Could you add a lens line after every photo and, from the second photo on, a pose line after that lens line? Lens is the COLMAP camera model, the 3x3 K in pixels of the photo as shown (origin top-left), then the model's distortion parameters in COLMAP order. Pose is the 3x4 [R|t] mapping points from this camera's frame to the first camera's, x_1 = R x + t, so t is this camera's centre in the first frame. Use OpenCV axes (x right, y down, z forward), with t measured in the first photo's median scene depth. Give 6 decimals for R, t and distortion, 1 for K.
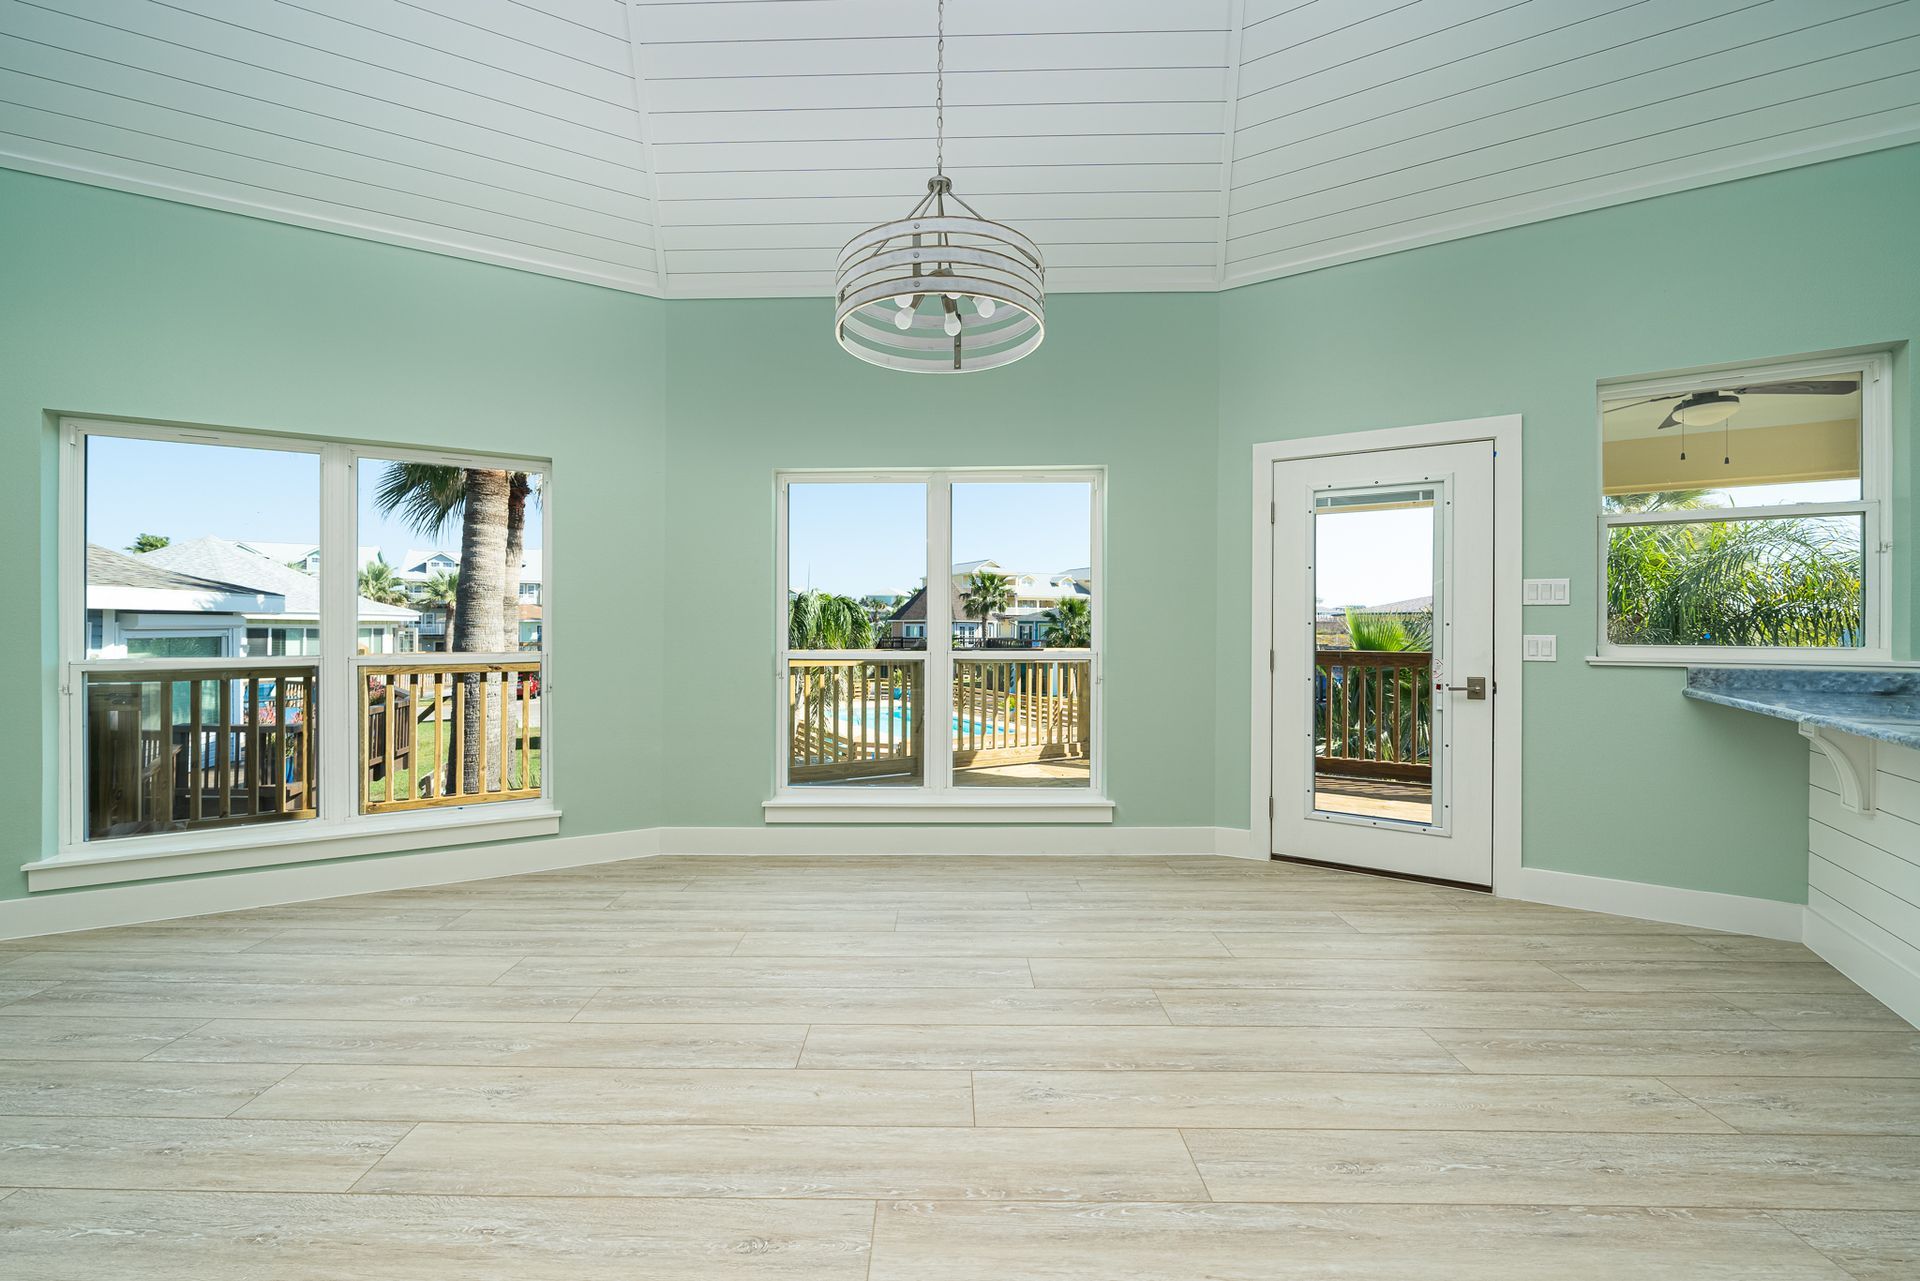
lens RADIAL K [[738.0, 0, 936.9], [0, 738.0, 627.0], [0, 0, 1]] dist [-0.001149, -0.000363]
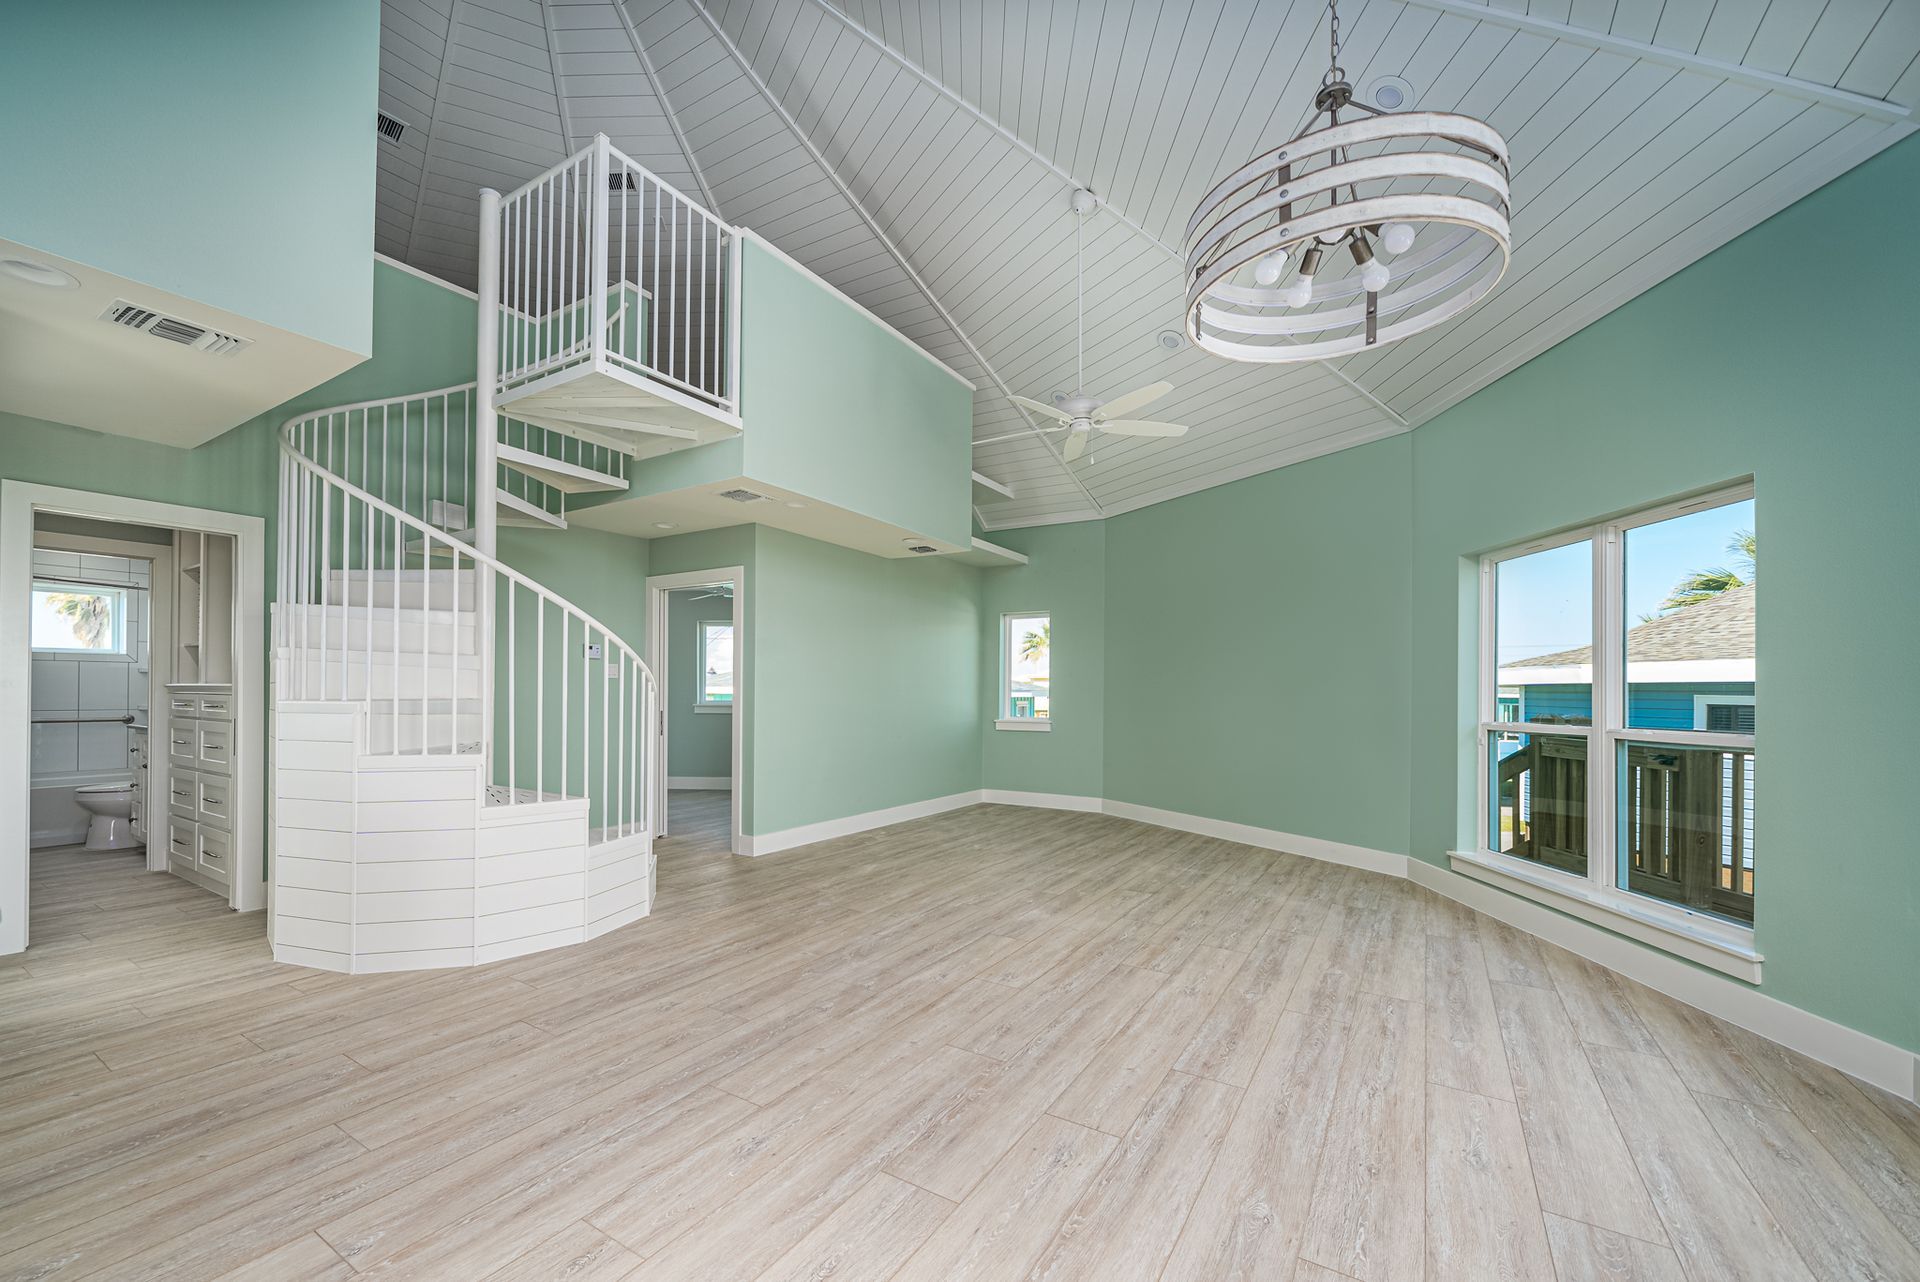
lens RADIAL K [[768.5, 0, 906.3], [0, 768.5, 694.0], [0, 0, 1]] dist [-0.001330, -0.000176]
pose [[-0.541735, -0.005080, -0.840534, 0.748302], [-0.010477, 0.999945, 0.000709, 0.001368], [0.840484, 0.009191, -0.541758, 0.907721]]
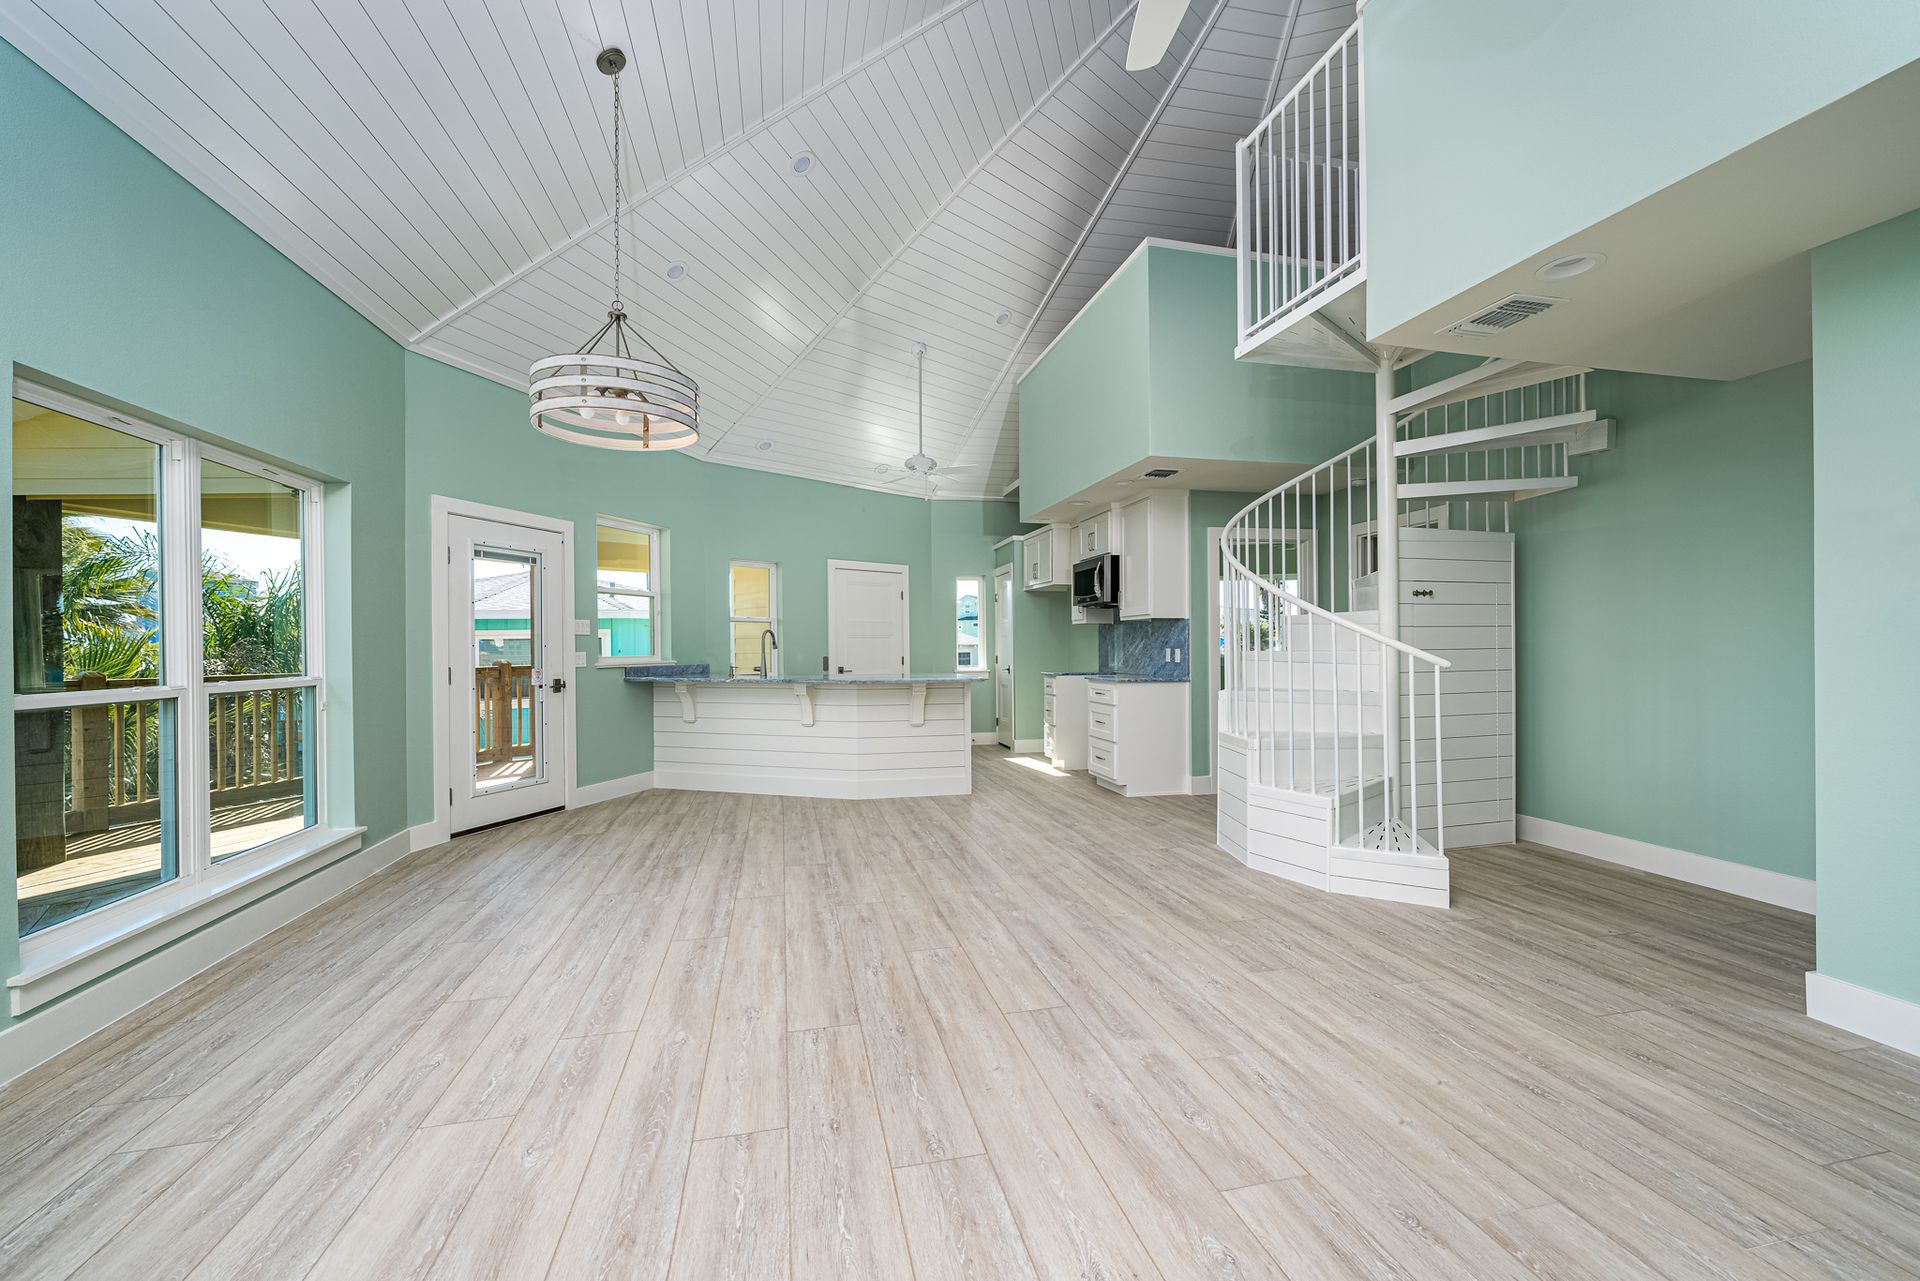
lens RADIAL K [[778.9, 0, 961.7], [0, 778.9, 646.9], [0, 0, 1]] dist [-0.000268, 0.000031]
pose [[-0.245602, -0.000452, 0.969371, -1.296746], [0.008550, 0.999960, 0.002633, 0.001964], [-0.969333, 0.008935, -0.245588, 0.642502]]
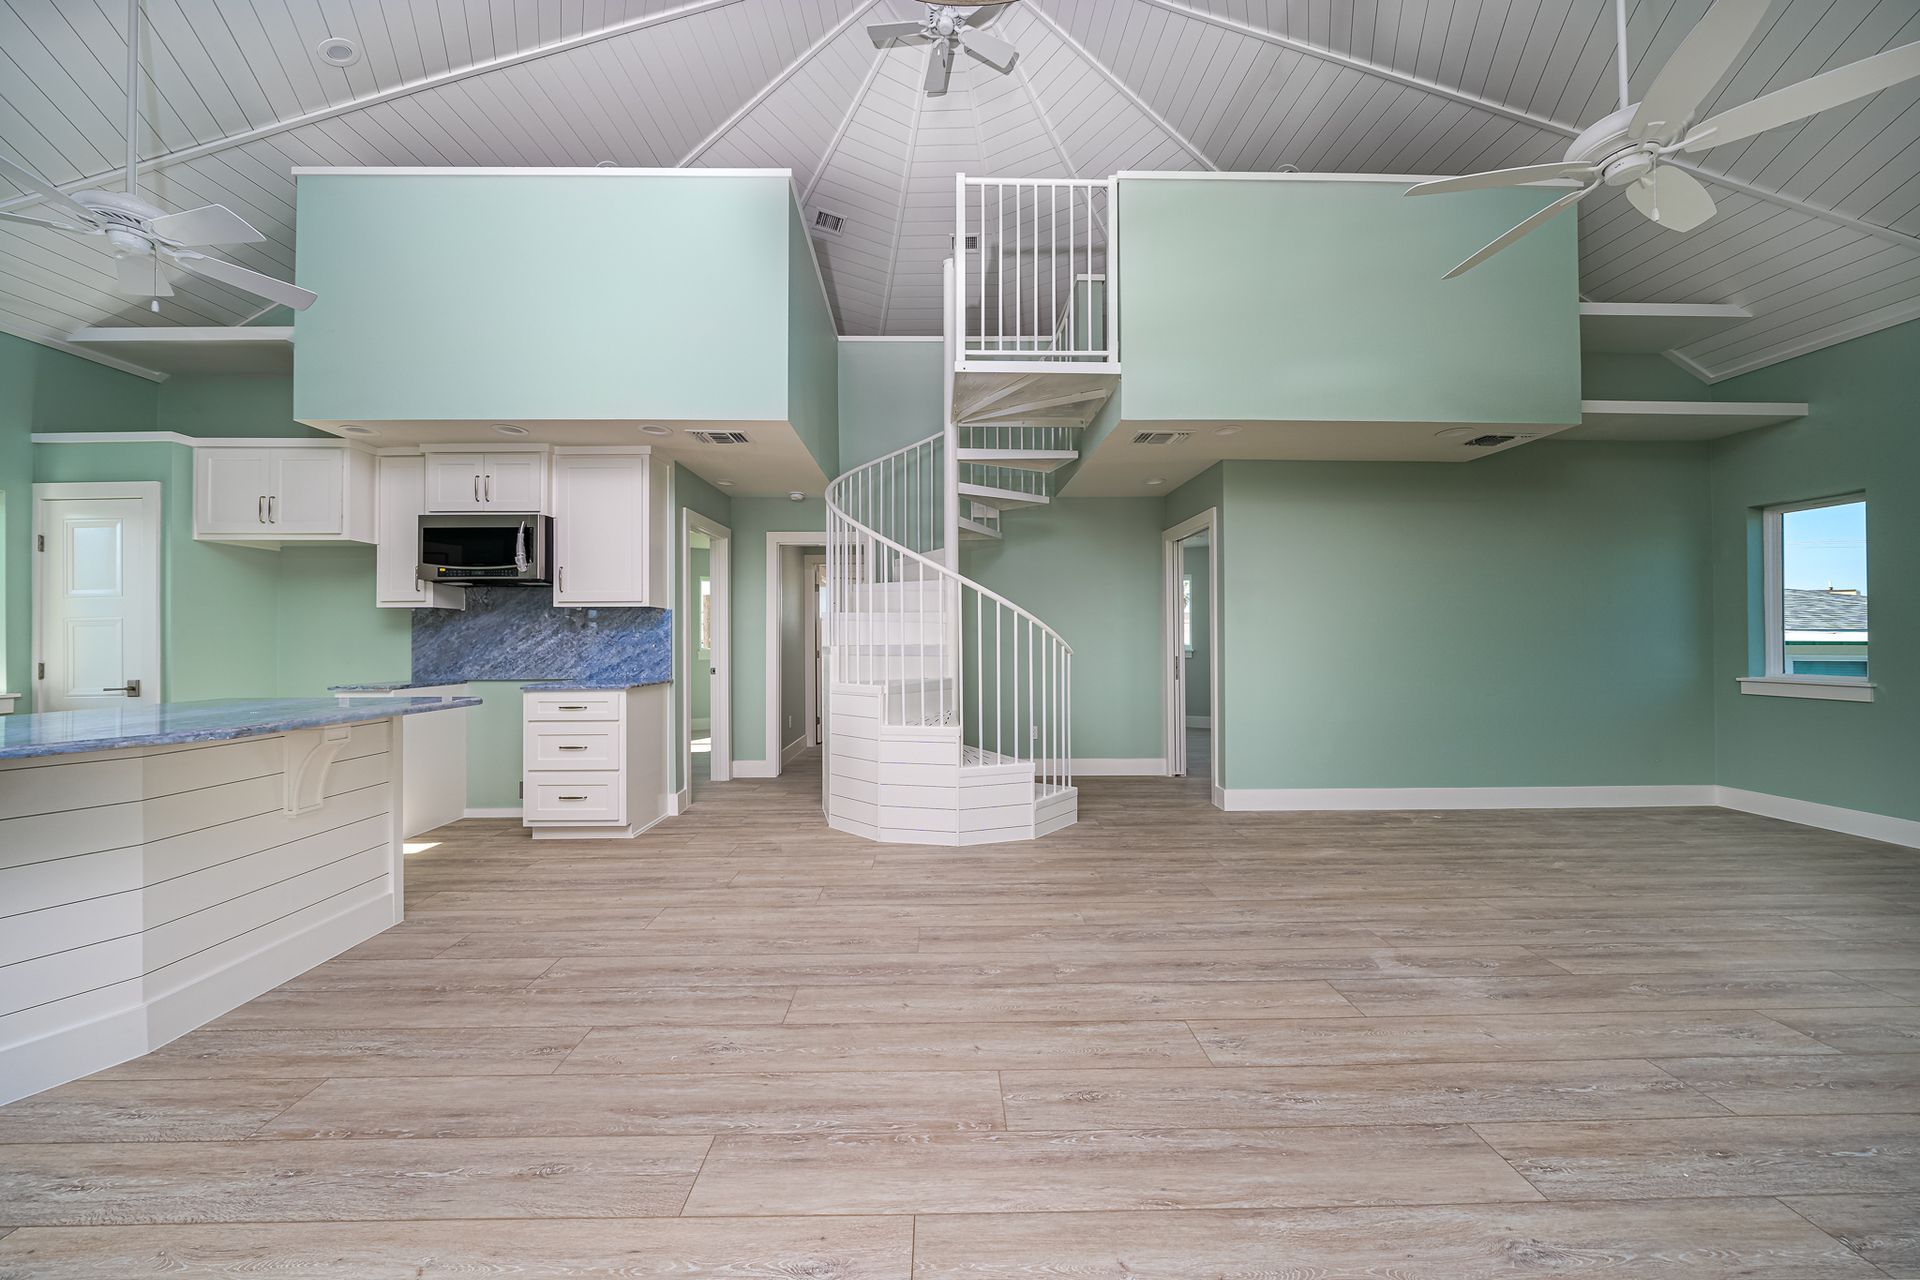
lens RADIAL K [[656.3, 0, 960.0], [0, 656.3, 640.0], [0, 0, 1]] dist [-0.005184, -0.000060]
pose [[-0.999131, 0.001021, -0.041656, 0.018301], [0.000865, 0.999993, 0.003774, 0.001042], [0.041660, 0.003735, -0.999125, 1.083255]]
